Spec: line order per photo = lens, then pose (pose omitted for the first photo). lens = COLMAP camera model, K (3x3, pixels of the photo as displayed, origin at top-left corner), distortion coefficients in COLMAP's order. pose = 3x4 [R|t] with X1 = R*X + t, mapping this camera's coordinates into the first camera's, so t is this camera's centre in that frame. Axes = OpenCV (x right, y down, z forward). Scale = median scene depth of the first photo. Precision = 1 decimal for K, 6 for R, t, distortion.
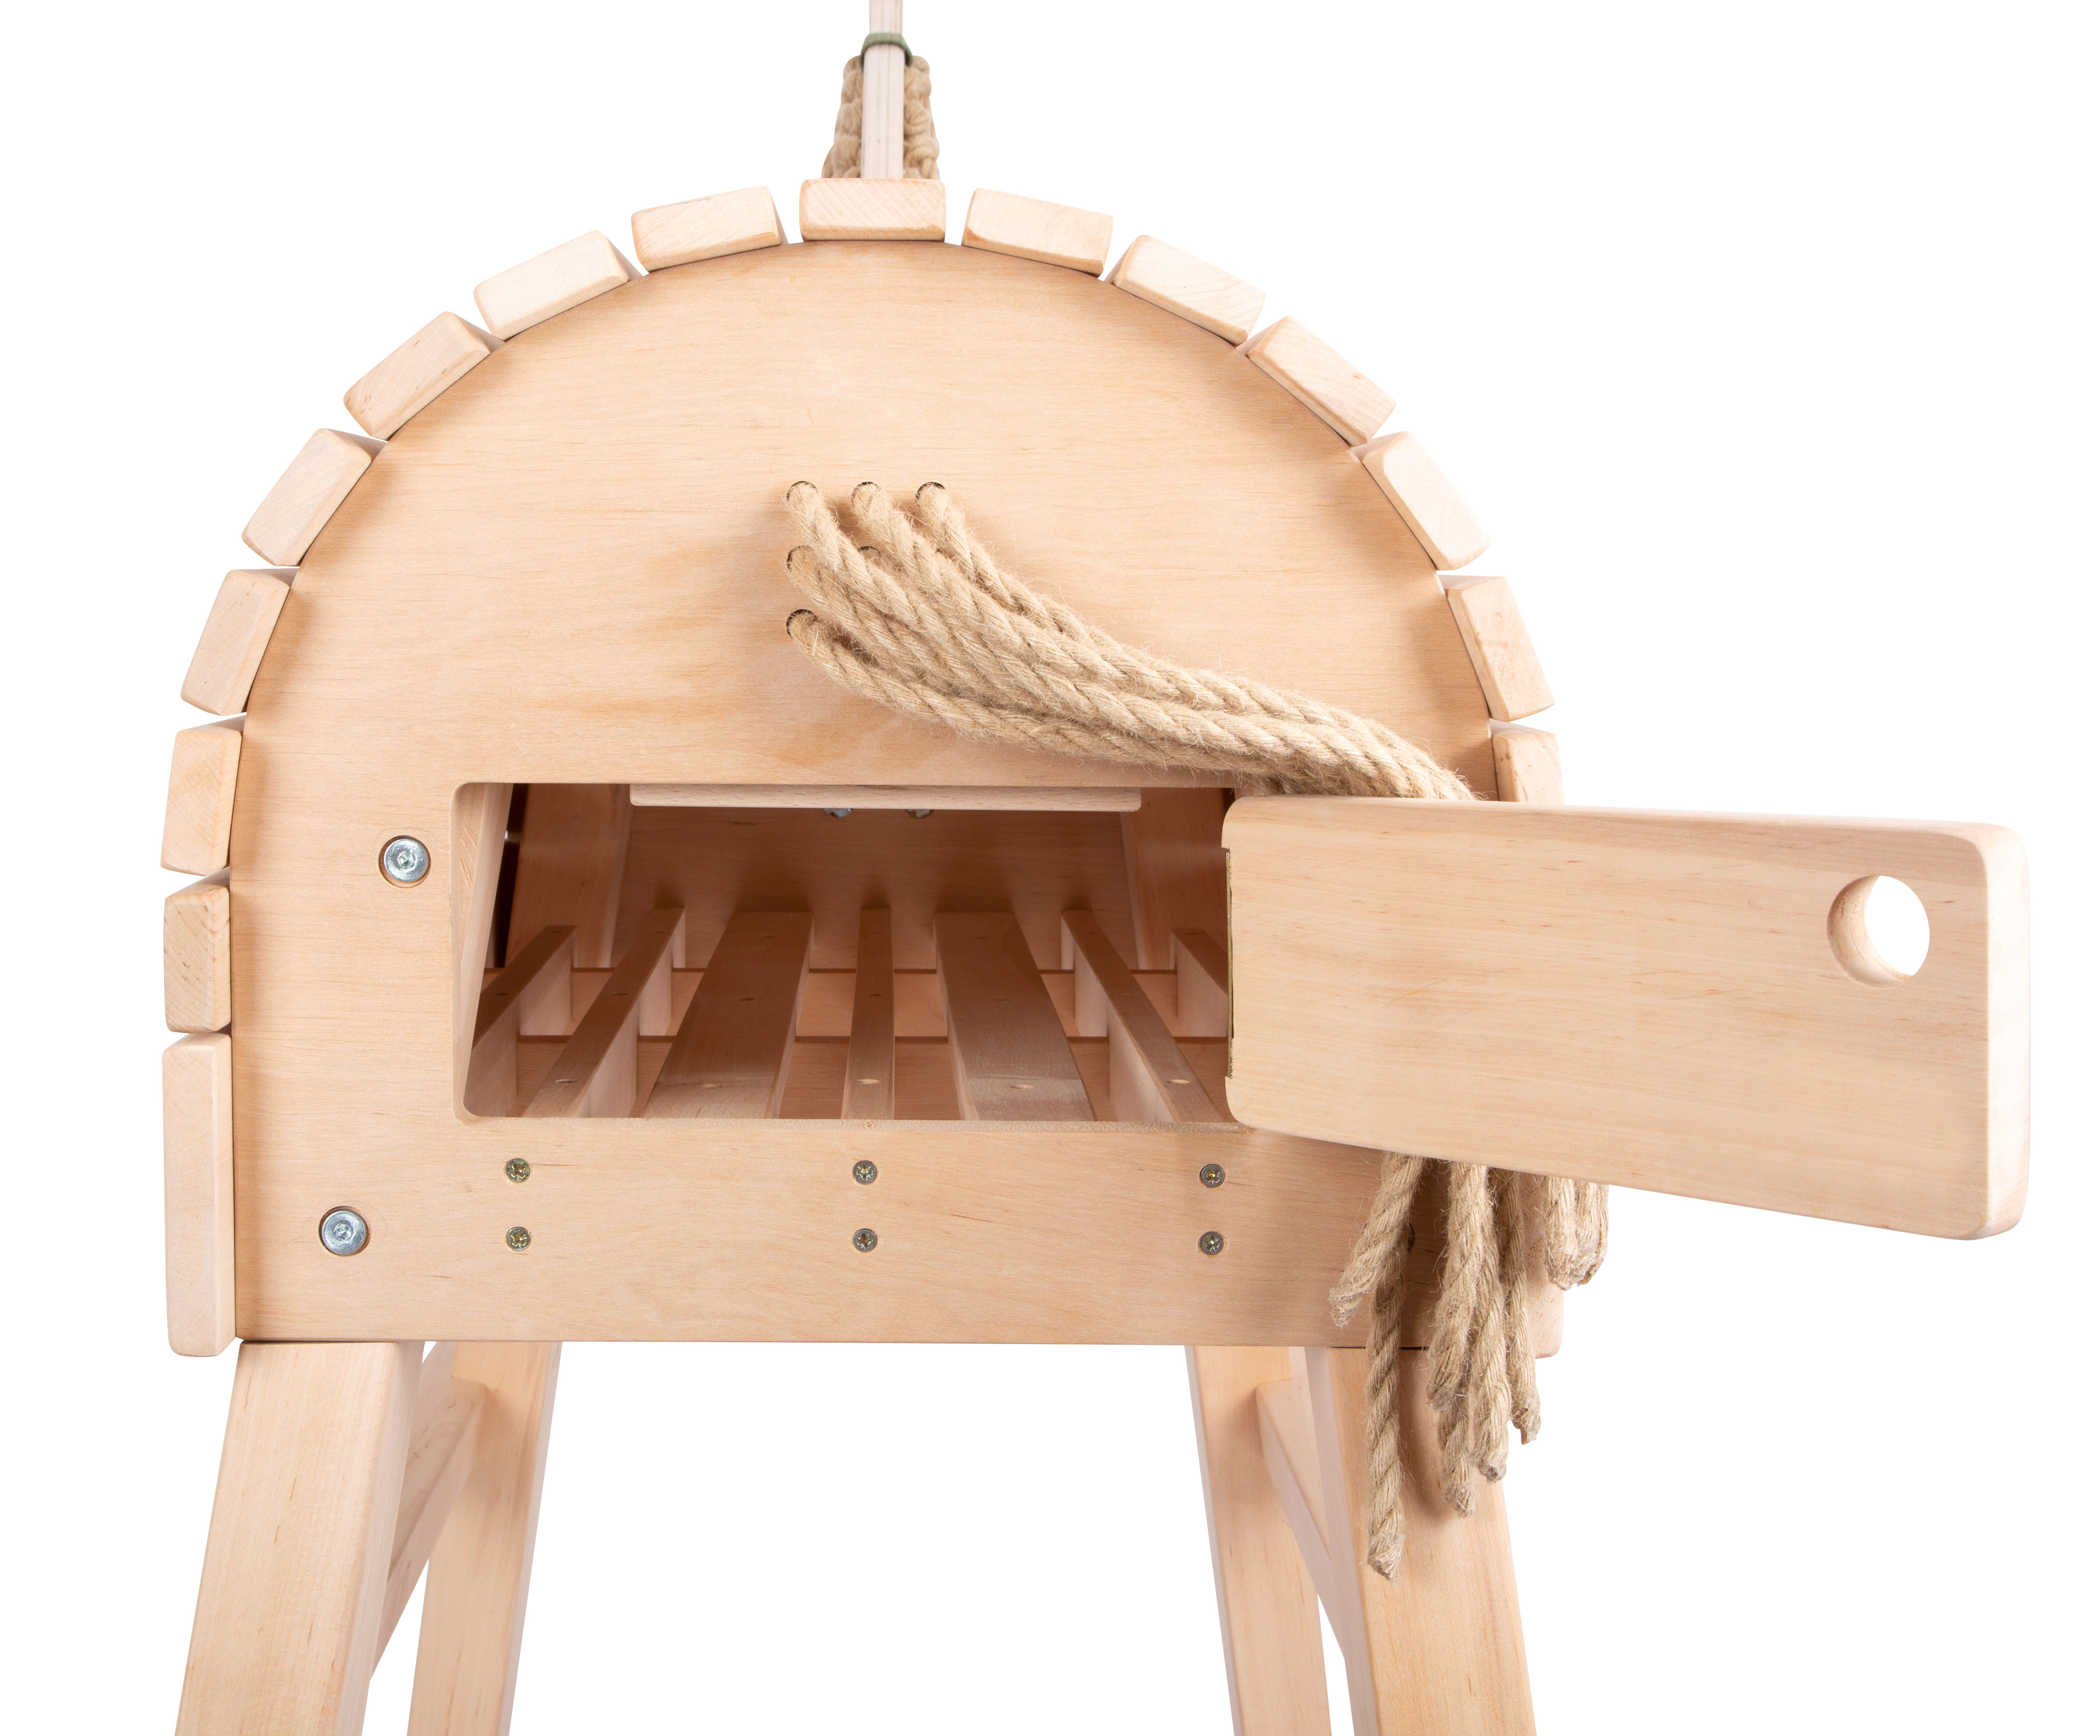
lens RADIAL K [[3394.7, 0, 1058.1], [0, 3394.7, 874.0], [0, 0, 1]] dist [-0.010942, 0.000000]
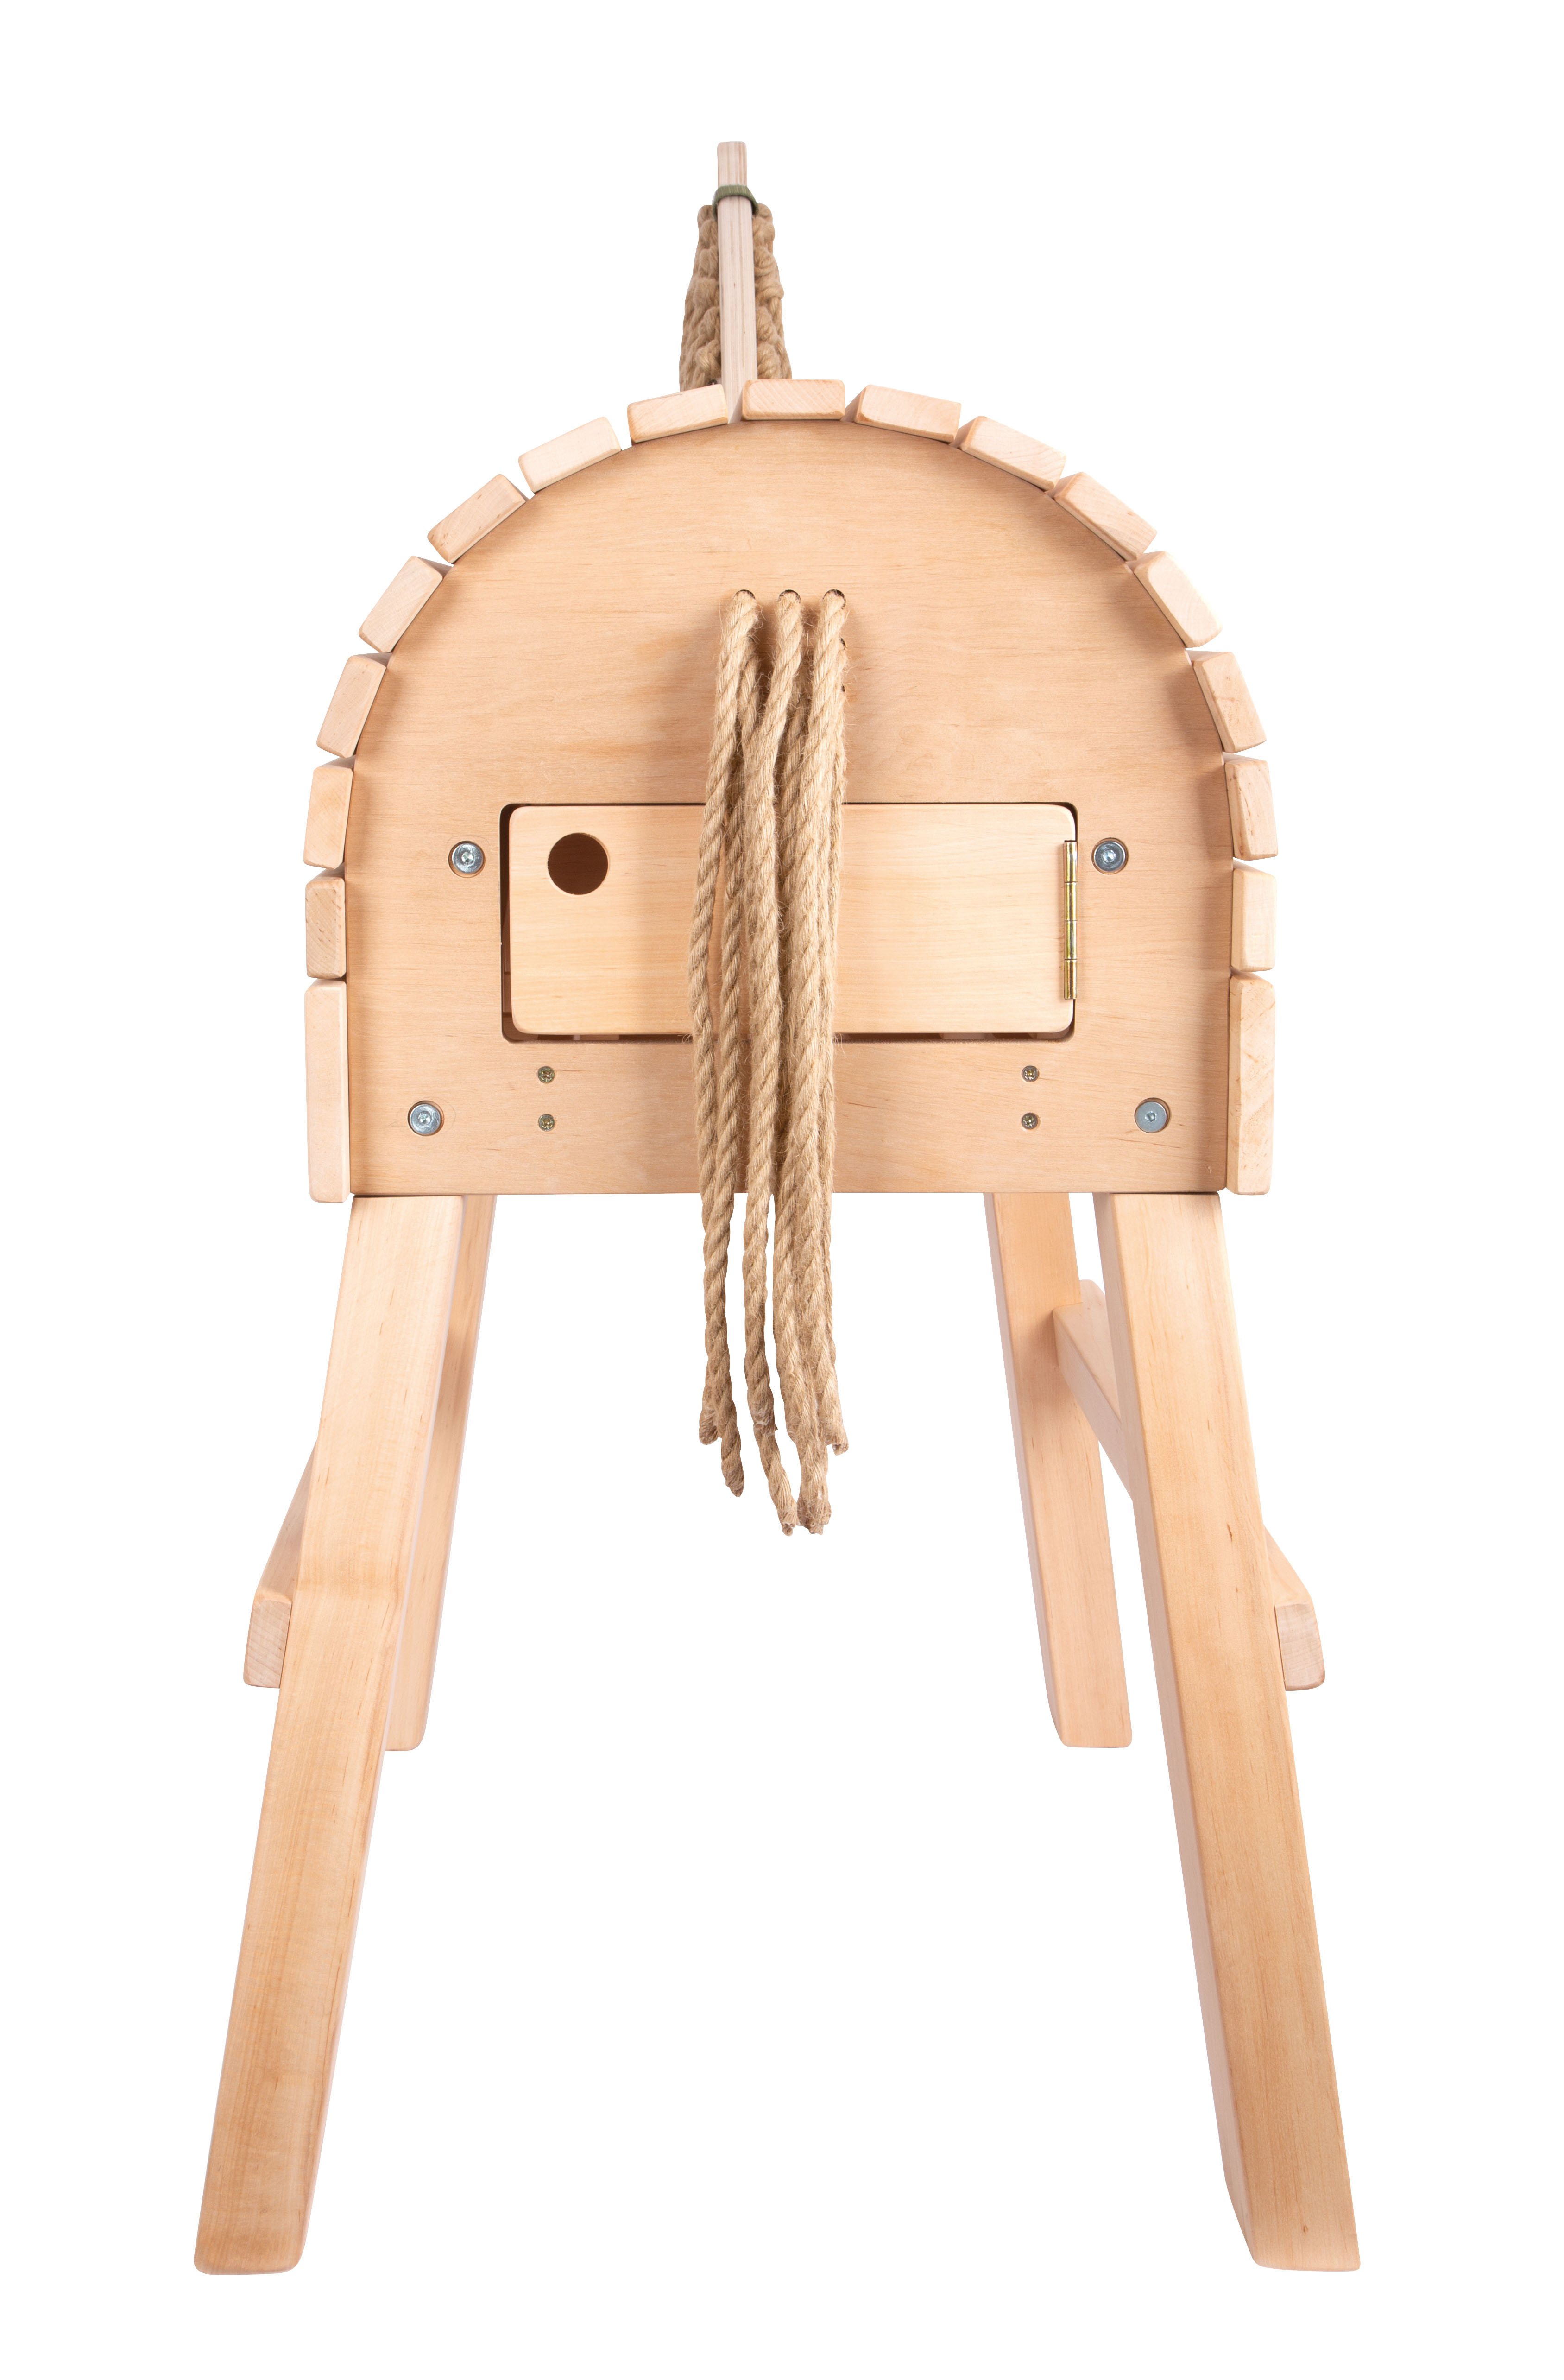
lens RADIAL K [[3419.3, 0, 761.0], [0, 3419.3, 1176.5], [0, 0, 1]] dist [0.020942, 0.000000]
pose [[0.999709, -0.006061, -0.023362, -0.035191], [0.007594, 0.997783, 0.066121, 0.036017], [0.022909, -0.066279, 0.997538, -0.456556]]
